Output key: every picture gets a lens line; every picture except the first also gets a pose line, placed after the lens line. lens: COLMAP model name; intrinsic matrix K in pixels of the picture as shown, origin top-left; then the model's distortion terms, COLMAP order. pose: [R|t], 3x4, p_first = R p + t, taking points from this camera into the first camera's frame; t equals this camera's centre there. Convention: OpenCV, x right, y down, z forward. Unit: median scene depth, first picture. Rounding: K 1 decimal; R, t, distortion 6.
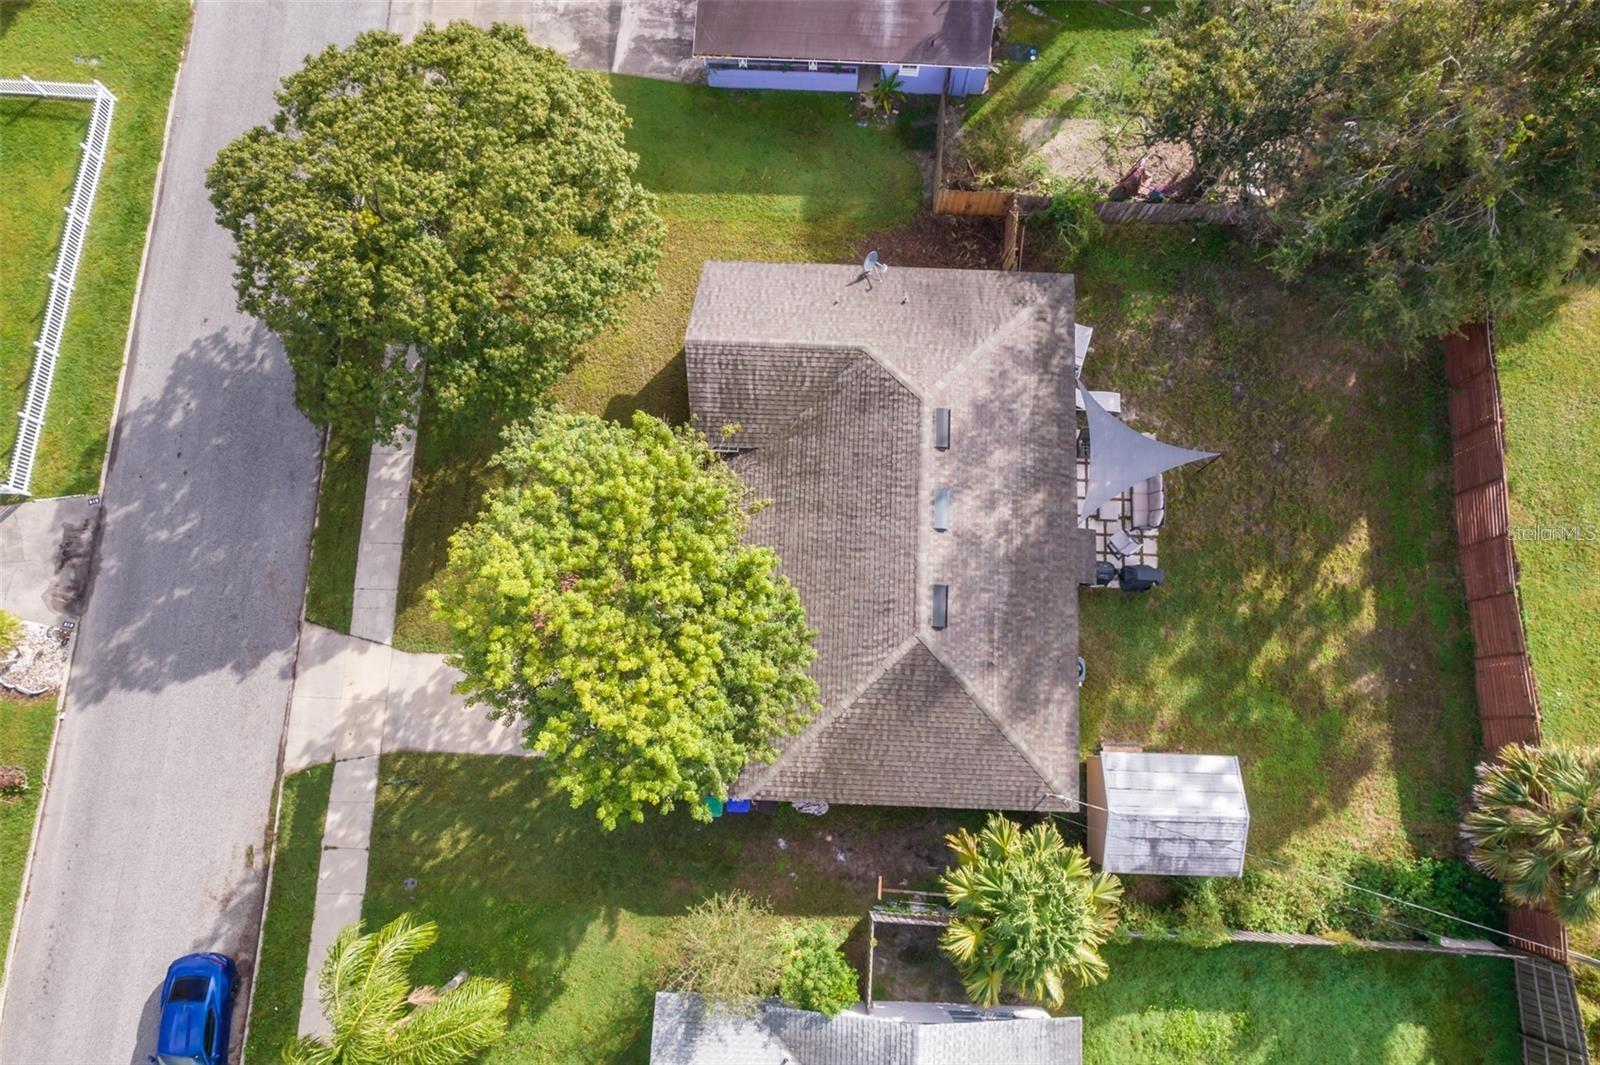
lens RADIAL K [[1030.1, 0, 800.0], [0, 1030.1, 532.5], [0, 0, 1]] dist [-0.087077, 0.083949]
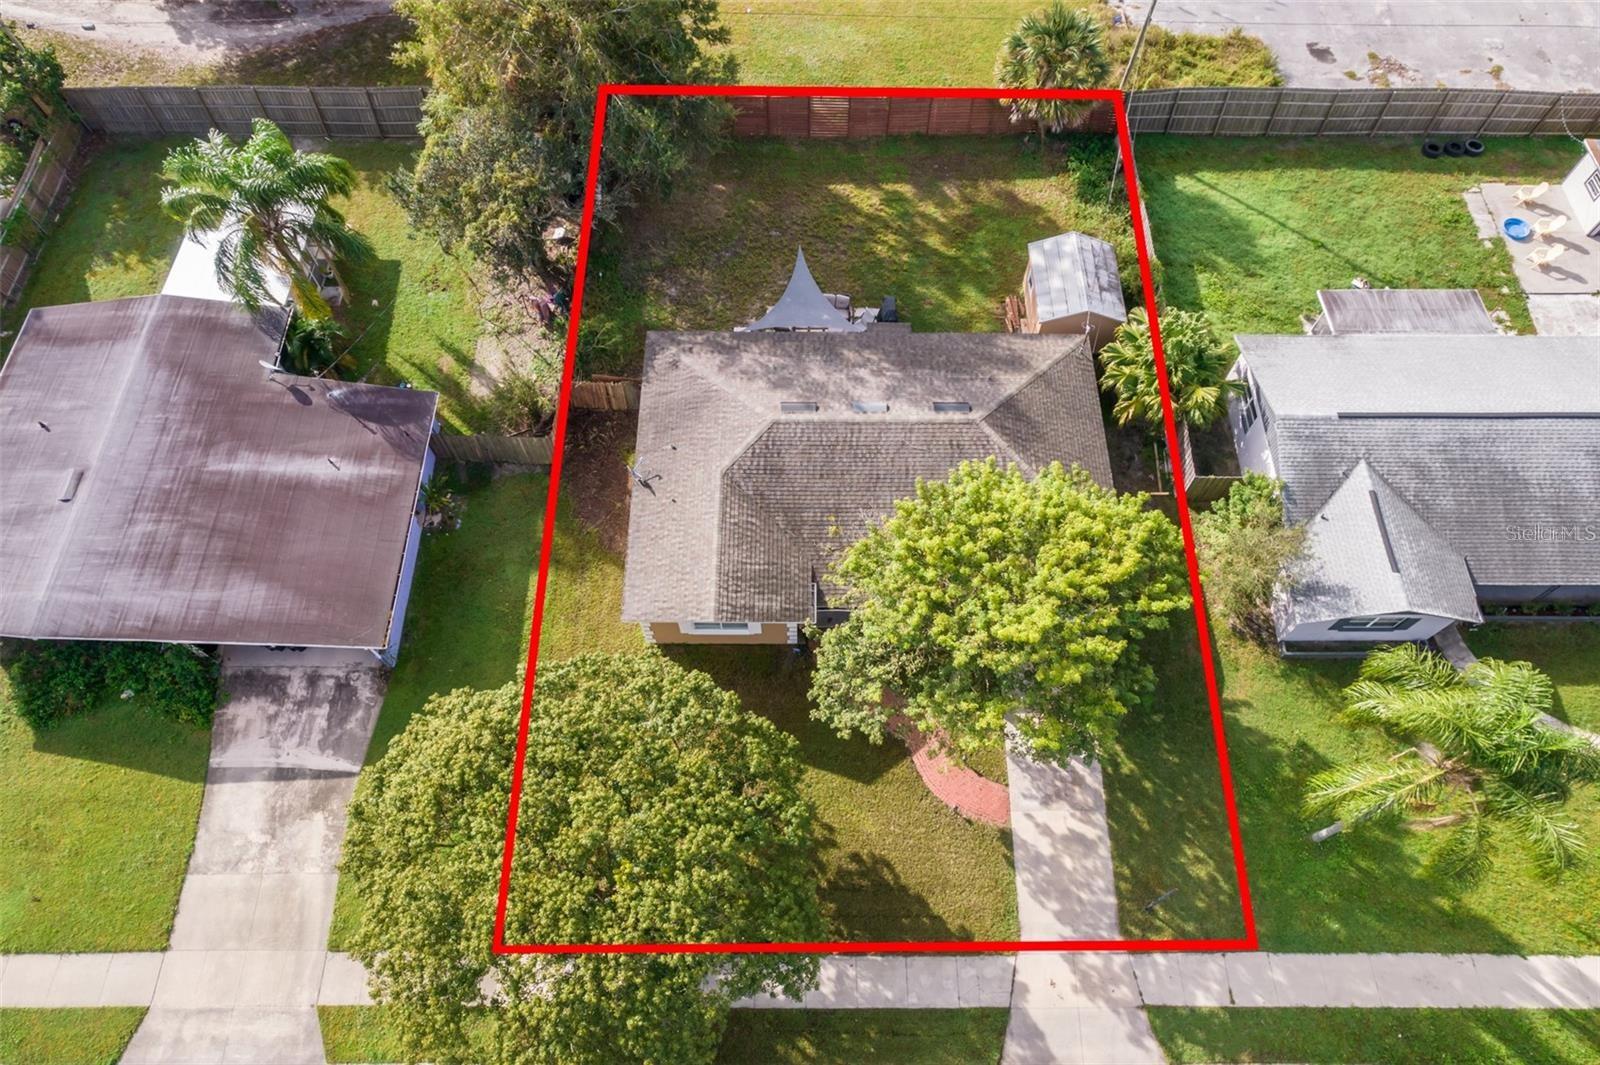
lens RADIAL K [[1030.1, 0, 800.0], [0, 1030.1, 532.5], [0, 0, 1]] dist [-0.087077, 0.083949]
pose [[-0.037396, -0.883668, 0.466619, -0.509175], [0.979171, 0.060849, 0.193707, -0.303068], [-0.199566, 0.464143, 0.862986, 0.051475]]
